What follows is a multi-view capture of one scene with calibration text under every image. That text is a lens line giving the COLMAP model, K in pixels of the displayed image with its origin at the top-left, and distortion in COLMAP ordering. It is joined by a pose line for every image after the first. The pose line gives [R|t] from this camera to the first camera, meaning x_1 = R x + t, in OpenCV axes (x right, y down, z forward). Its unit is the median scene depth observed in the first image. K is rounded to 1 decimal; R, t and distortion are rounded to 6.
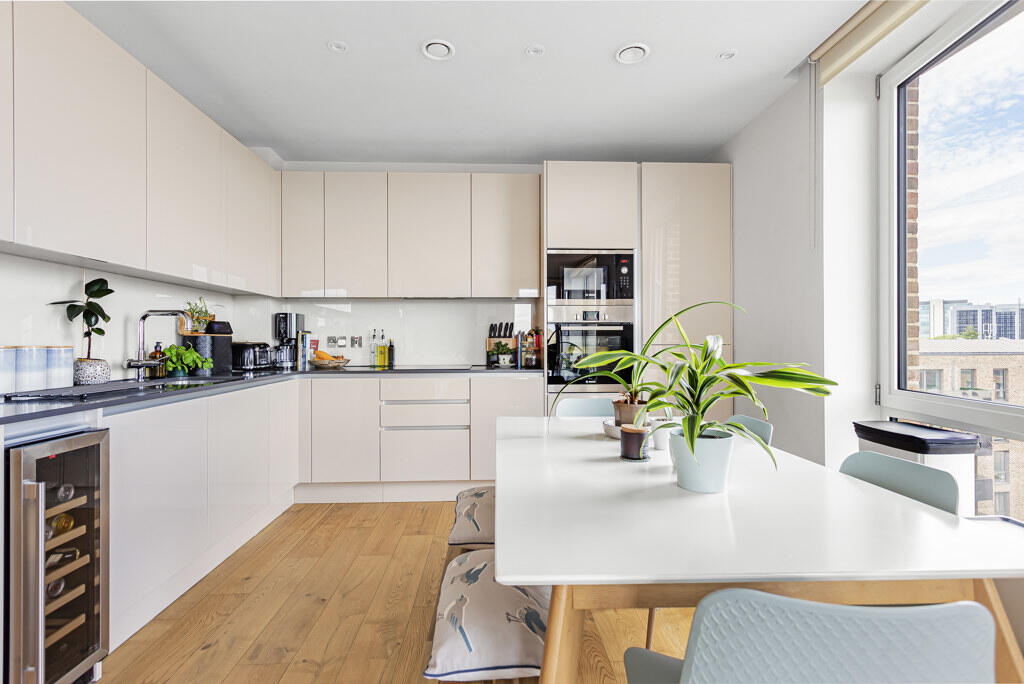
lens RADIAL K [[490.9, 0, 514.8], [0, 490.9, 339.4], [0, 0, 1]] dist [0.000536, -0.001054]
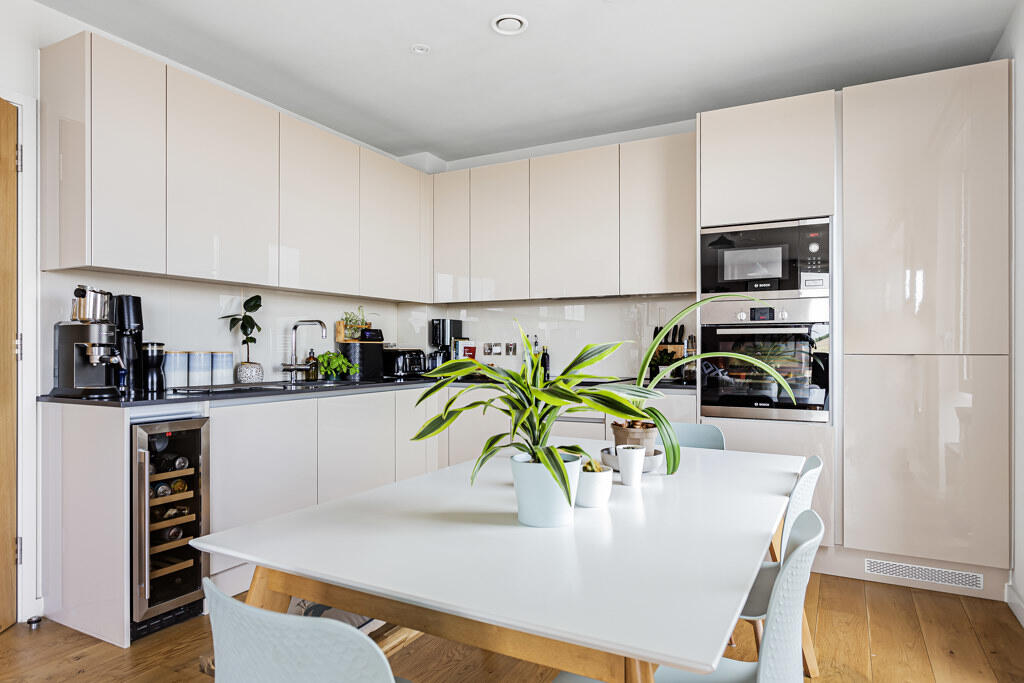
lens RADIAL K [[626.1, 0, 510.0], [0, 626.1, 346.8], [0, 0, 1]] dist [-0.010381, -0.000610]
pose [[0.853385, 0.000640, -0.521280, 0.335017], [-0.000265, 1.000000, 0.000793, -0.000273], [0.521281, -0.000539, 0.853385, 0.016767]]
